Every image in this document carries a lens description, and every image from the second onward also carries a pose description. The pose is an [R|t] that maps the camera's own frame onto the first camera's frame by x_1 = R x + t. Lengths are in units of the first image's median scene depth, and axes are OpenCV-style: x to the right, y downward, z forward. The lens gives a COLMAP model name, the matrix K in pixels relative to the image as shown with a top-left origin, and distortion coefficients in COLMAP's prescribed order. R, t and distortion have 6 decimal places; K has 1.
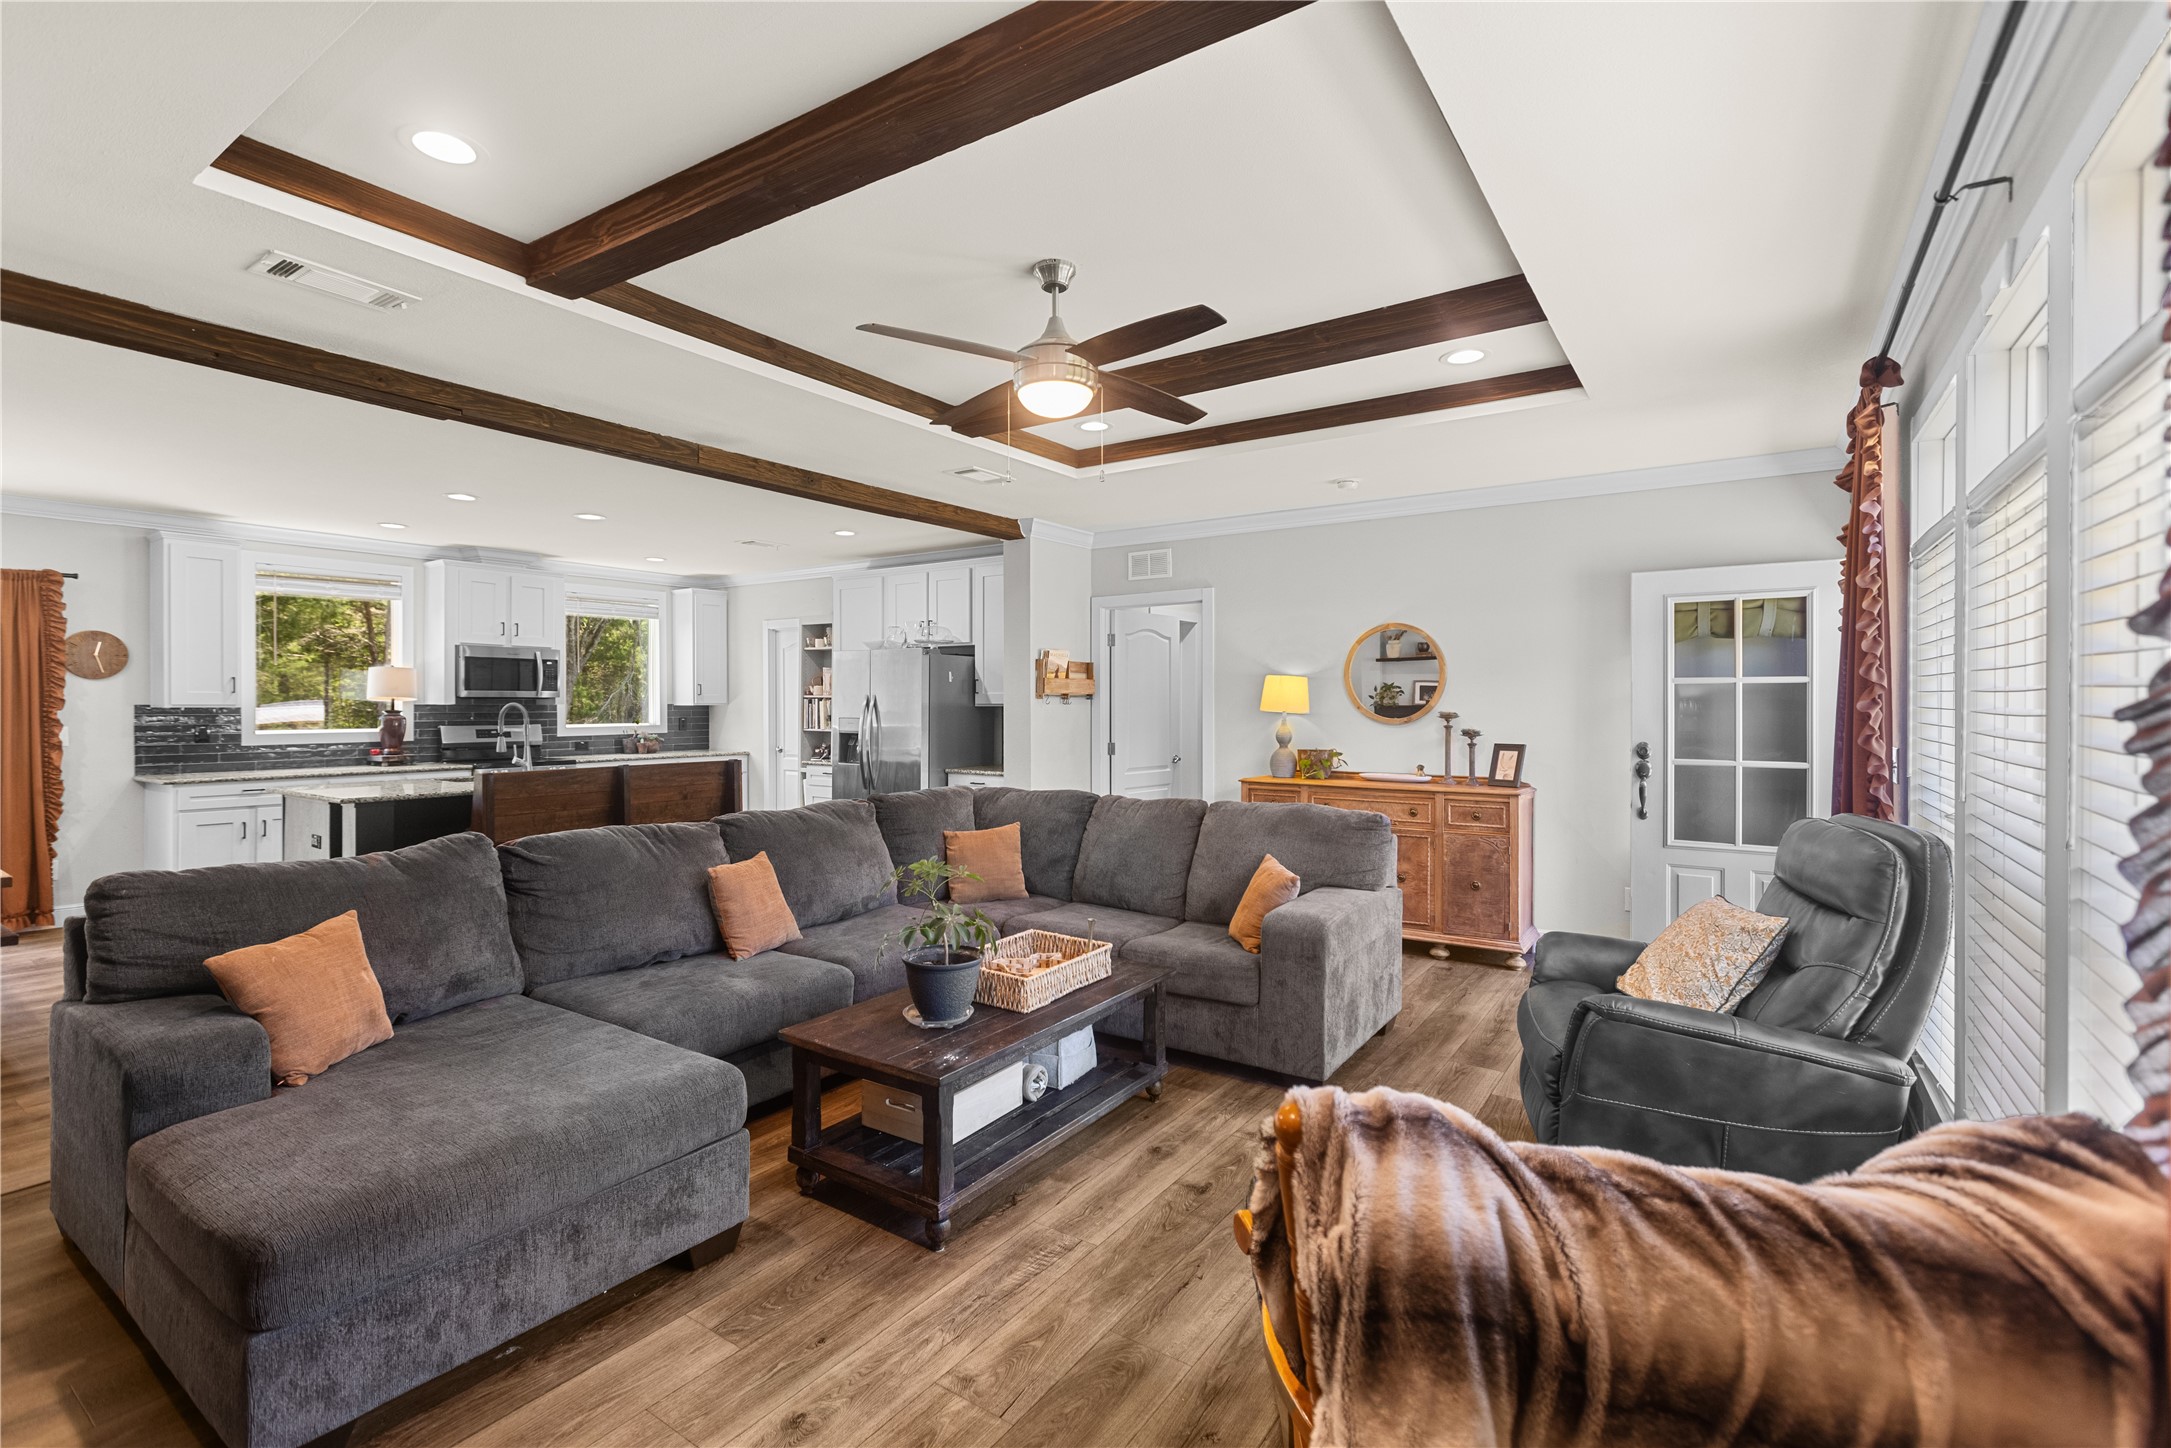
lens RADIAL K [[970.2, 0, 1094.0], [0, 970.2, 710.1], [0, 0, 1]] dist [-0.004261, 0.000182]
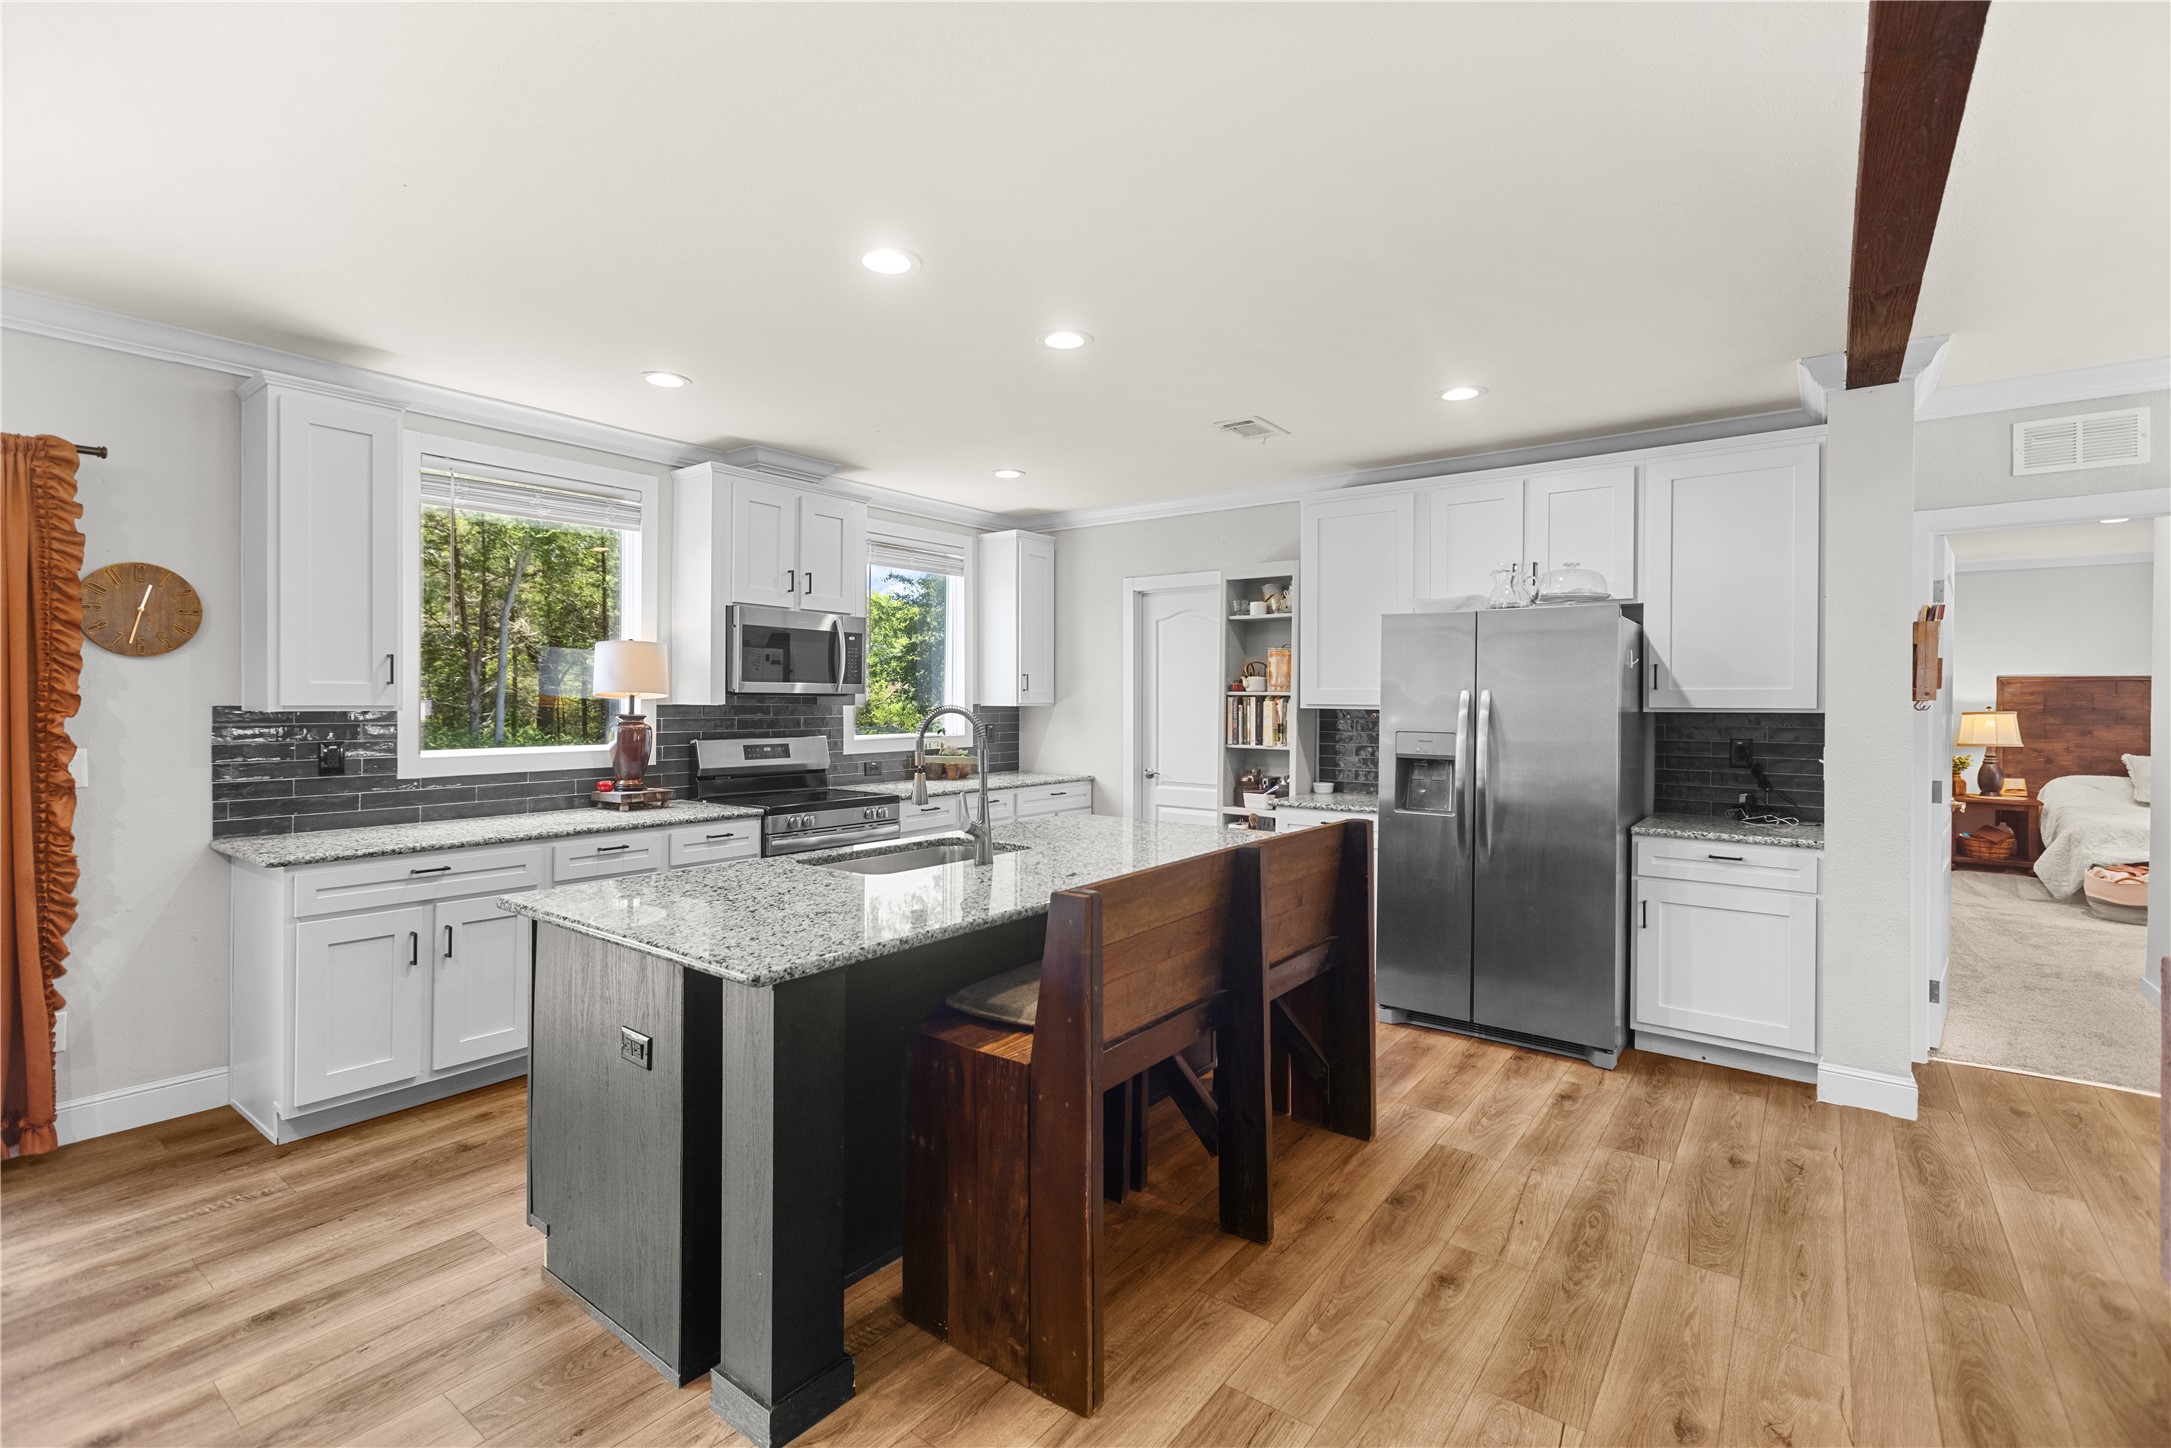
lens RADIAL K [[970.2, 0, 1087.8], [0, 970.2, 704.7], [0, 0, 1]] dist [-0.004261, 0.000182]
pose [[0.998848, 0.002737, -0.047898, -0.463445], [-0.002850, 0.999993, -0.002307, -0.006012], [0.047892, 0.002441, 0.998850, 0.468414]]
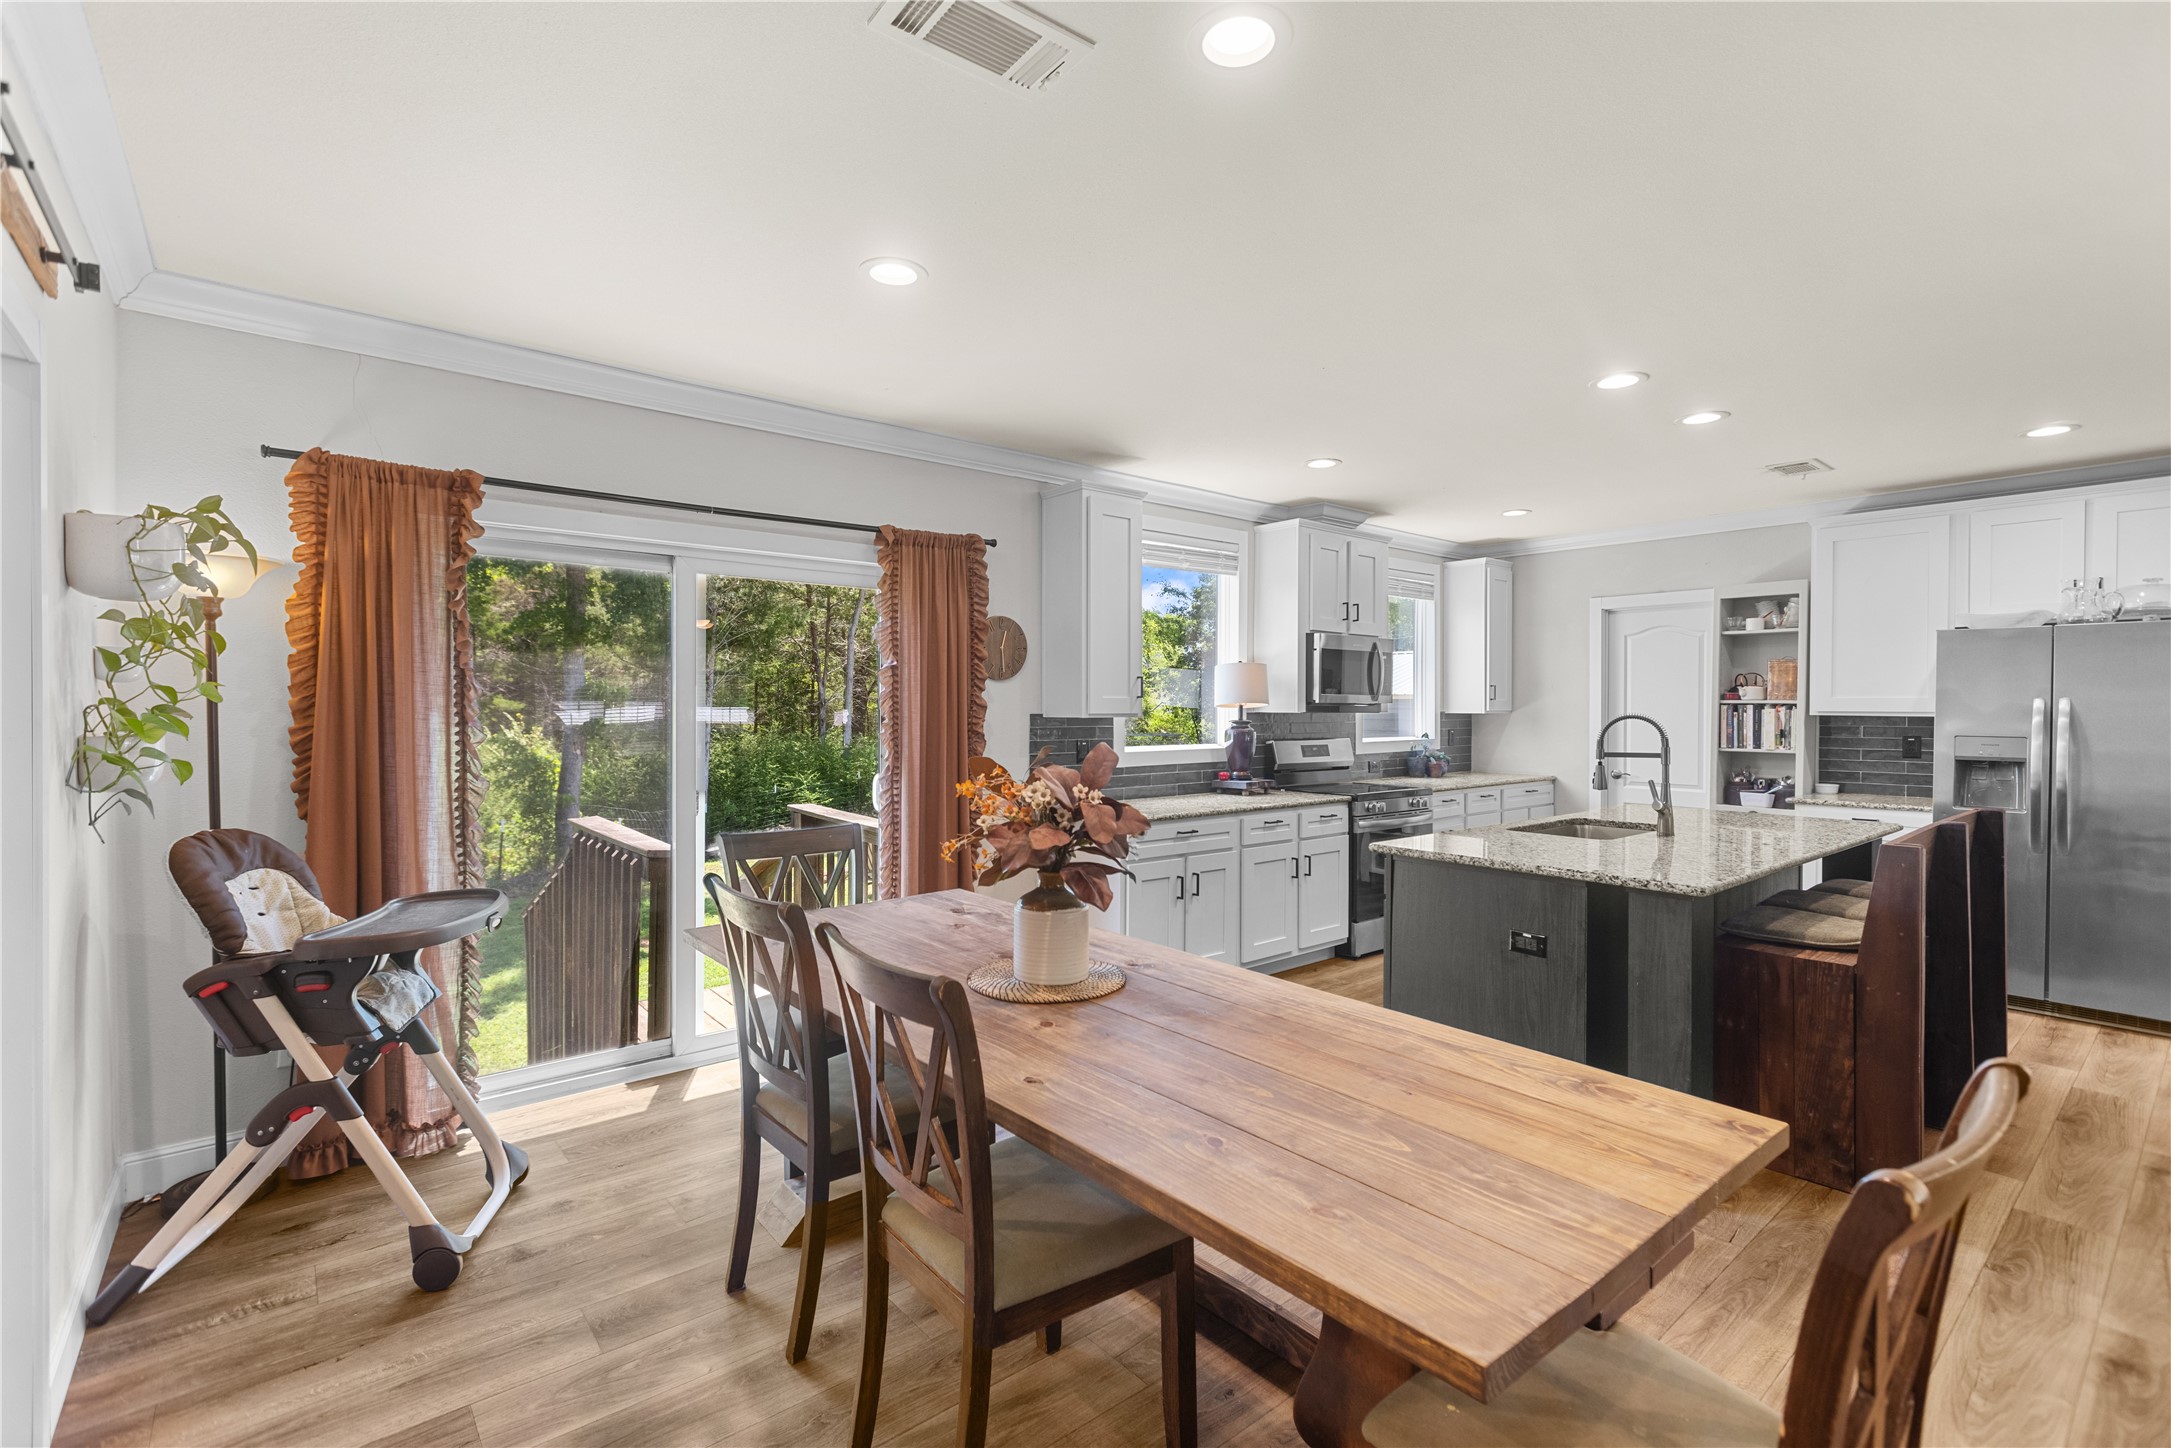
lens RADIAL K [[970.2, 0, 1079.6], [0, 970.2, 717.3], [0, 0, 1]] dist [-0.004261, 0.000182]
pose [[0.960432, 0.003091, -0.278498, -0.703980], [-0.002068, 0.999990, 0.003969, -0.005700], [0.278508, -0.003236, 0.960429, 0.265400]]
